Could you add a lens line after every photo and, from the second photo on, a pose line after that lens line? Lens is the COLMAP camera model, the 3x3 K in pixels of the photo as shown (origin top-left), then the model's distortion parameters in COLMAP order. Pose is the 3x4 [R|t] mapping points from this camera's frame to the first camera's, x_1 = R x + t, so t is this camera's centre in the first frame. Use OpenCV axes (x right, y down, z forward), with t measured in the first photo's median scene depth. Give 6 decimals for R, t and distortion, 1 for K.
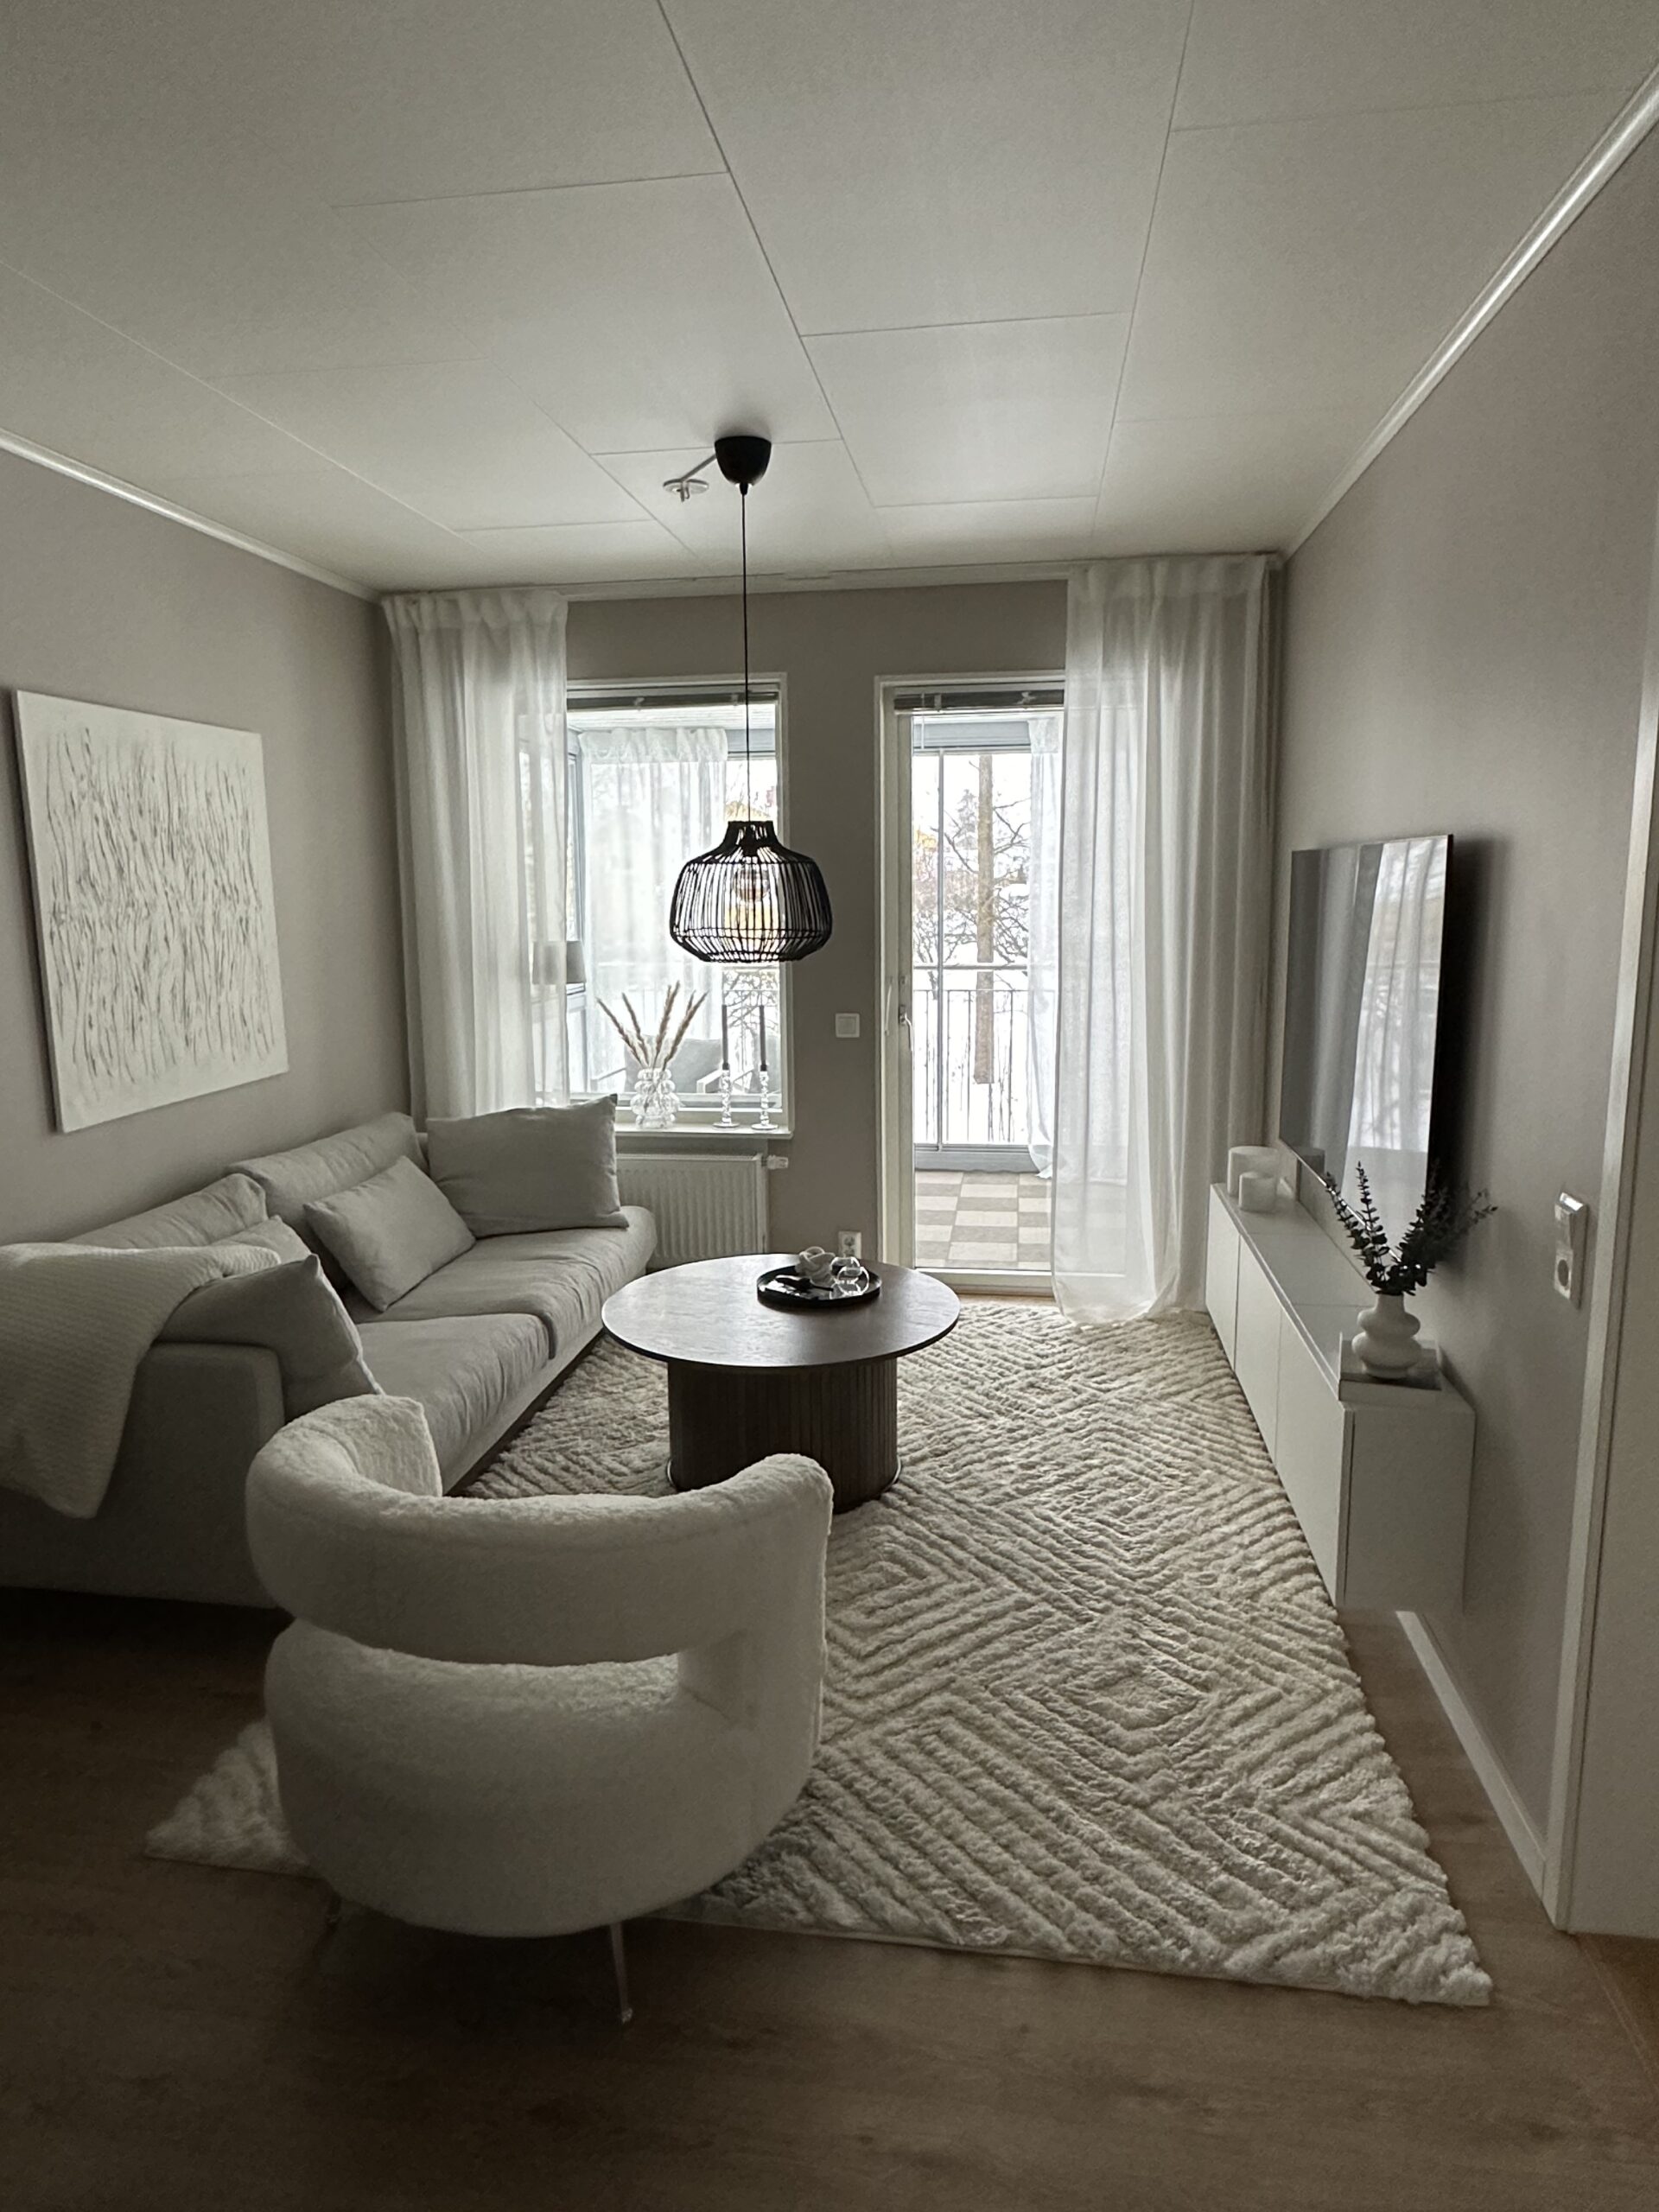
lens RADIAL K [[1355.9, 0, 829.5], [0, 1355.9, 1106.0], [0, 0, 1]] dist [0.000334, 0.001830]
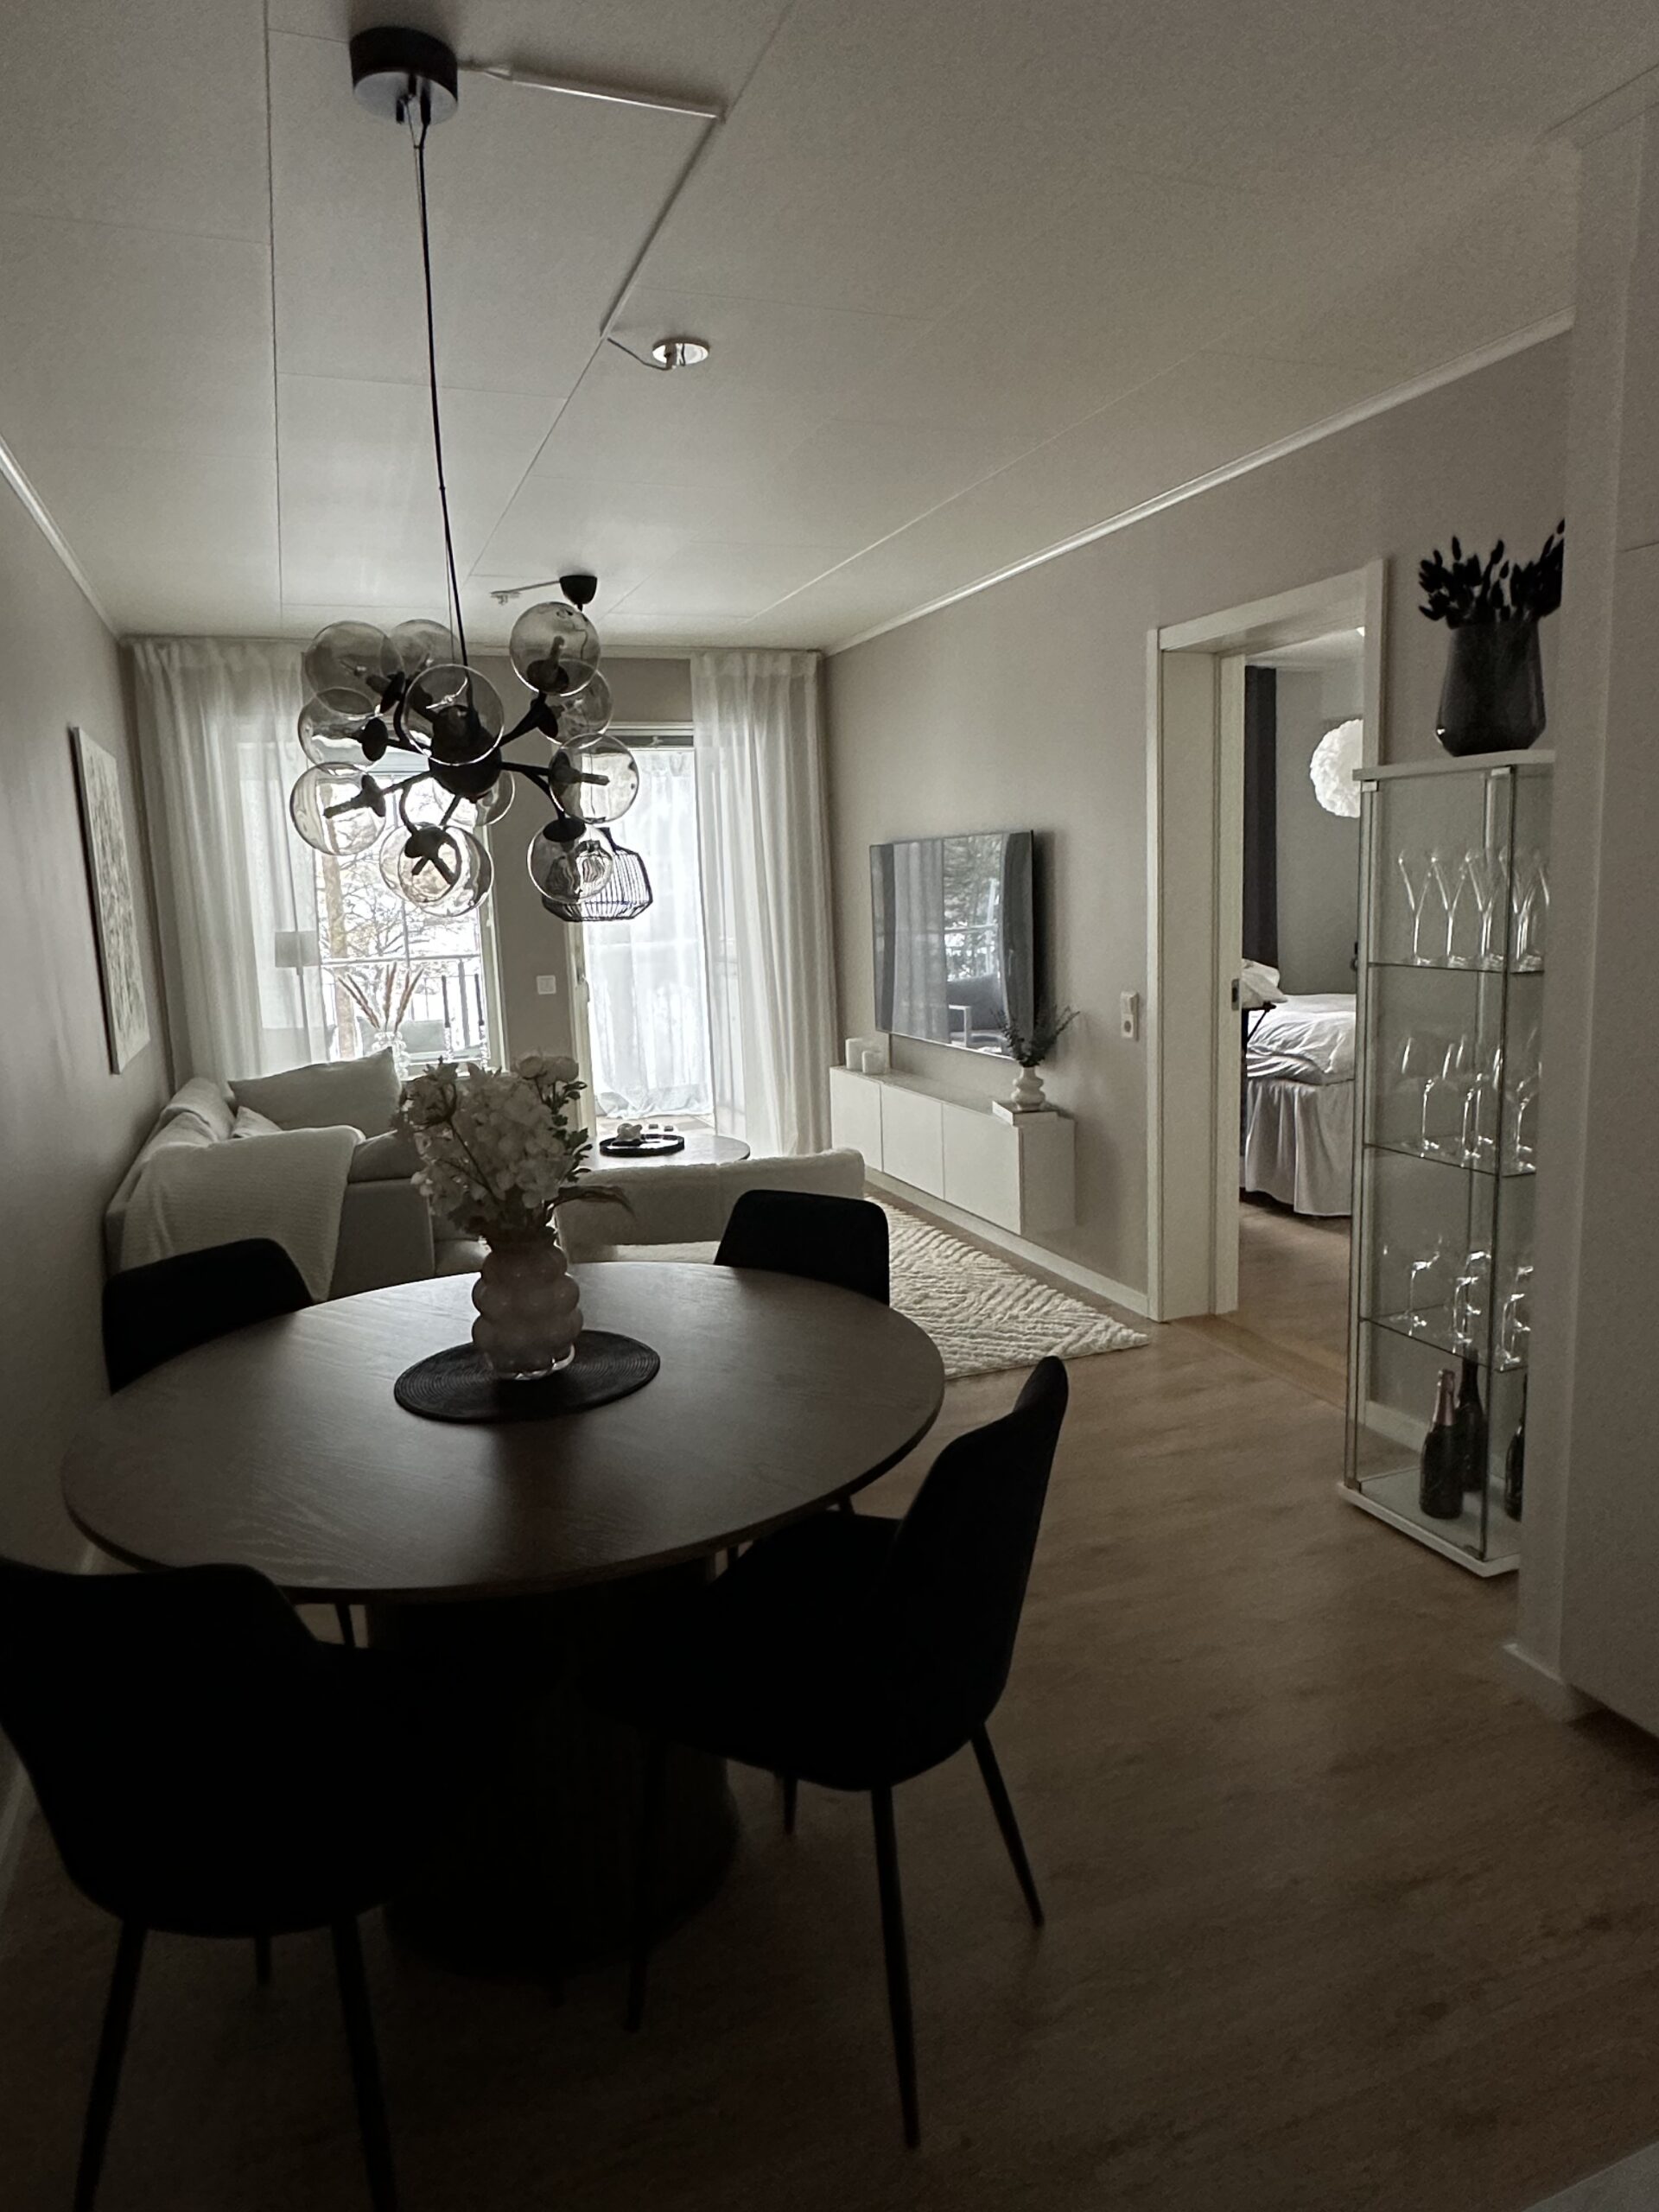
lens RADIAL K [[1382.2, 0, 829.5], [0, 1382.2, 1106.0], [0, 0, 1]] dist [0.002279, -0.000073]
pose [[0.872124, -0.101309, 0.478682, -0.451783], [0.108089, 0.994050, 0.013452, 0.078012], [-0.477197, 0.040008, 0.877885, -0.341585]]
